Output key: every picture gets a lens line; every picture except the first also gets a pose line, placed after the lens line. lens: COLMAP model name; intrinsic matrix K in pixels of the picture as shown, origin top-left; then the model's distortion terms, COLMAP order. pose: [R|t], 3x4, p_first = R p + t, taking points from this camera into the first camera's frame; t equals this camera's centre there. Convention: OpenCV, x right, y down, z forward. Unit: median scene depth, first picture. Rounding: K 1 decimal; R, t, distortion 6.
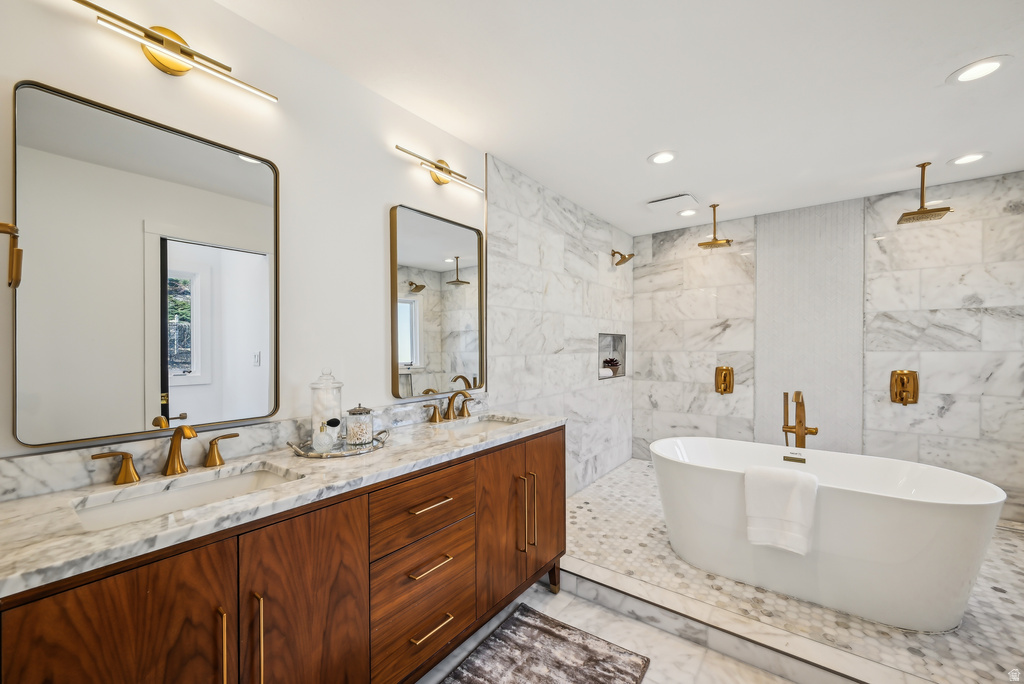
lens RADIAL K [[409.3, 0, 515.6], [0, 409.3, 344.3], [0, 0, 1]] dist [0.007549, 0.000026]
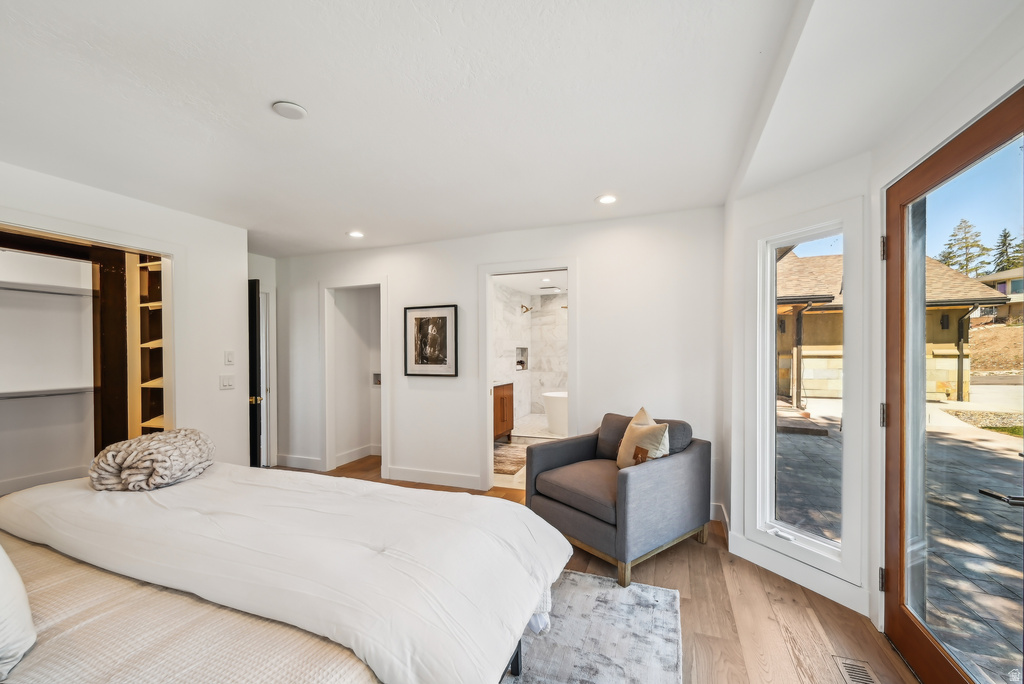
lens RADIAL K [[409.3, 0, 511.5], [0, 409.3, 350.3], [0, 0, 1]] dist [0.007549, 0.000026]
pose [[0.965754, -0.002166, 0.259450, -0.309632], [0.003118, 0.999990, -0.003258, -0.006252], [-0.259441, 0.003955, 0.965751, -0.851008]]
